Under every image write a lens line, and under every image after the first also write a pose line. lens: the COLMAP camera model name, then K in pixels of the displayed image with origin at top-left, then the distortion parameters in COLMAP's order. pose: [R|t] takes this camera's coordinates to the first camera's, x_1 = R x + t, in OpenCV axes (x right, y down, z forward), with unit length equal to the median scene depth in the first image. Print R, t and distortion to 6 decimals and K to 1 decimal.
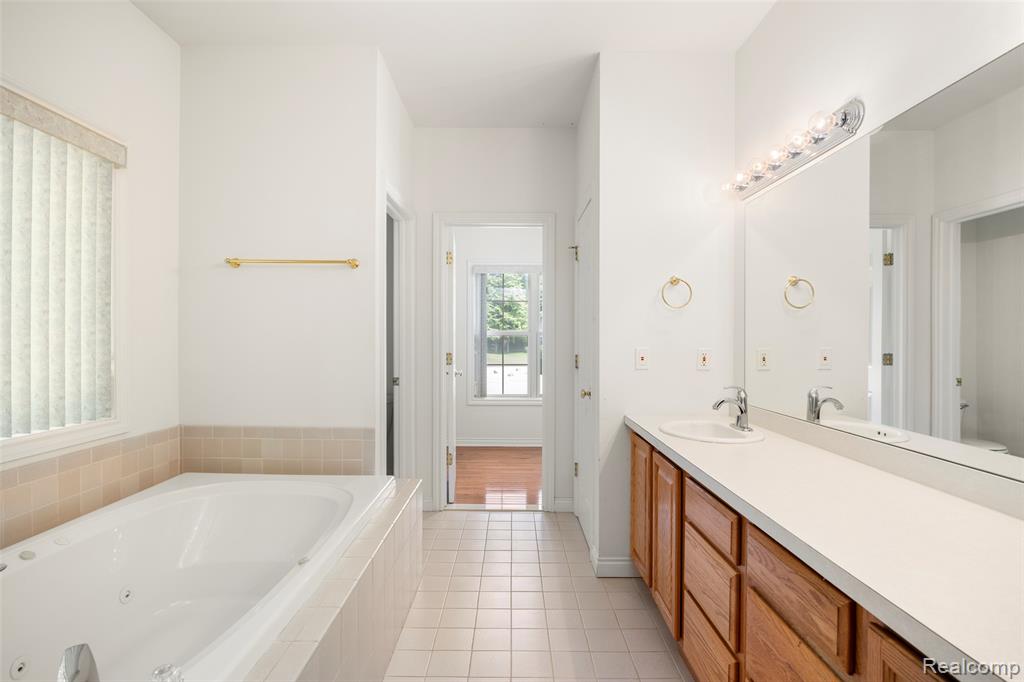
lens RADIAL K [[522.8, 0, 512.0], [0, 522.8, 341.0], [0, 0, 1]] dist [-0.001089, -0.000063]
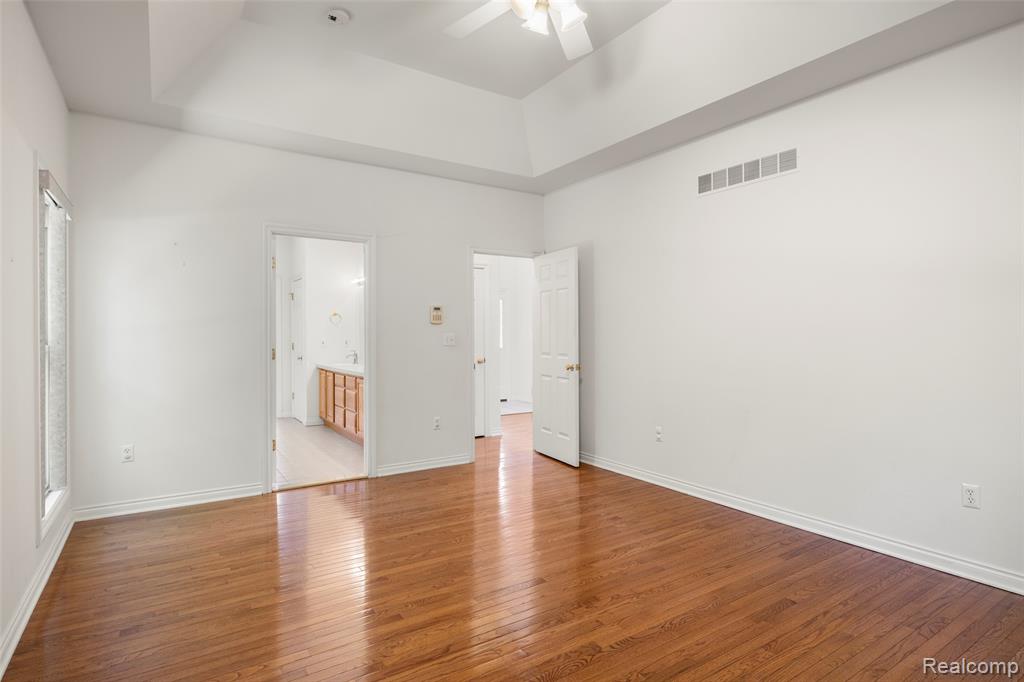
lens RADIAL K [[522.8, 0, 512.0], [0, 522.8, 341.0], [0, 0, 1]] dist [-0.001089, -0.000063]
pose [[0.843198, -0.016849, 0.537338, -0.395395], [0.012732, 0.999854, 0.011373, 0.004498], [-0.537452, -0.002748, 0.843290, -1.875695]]
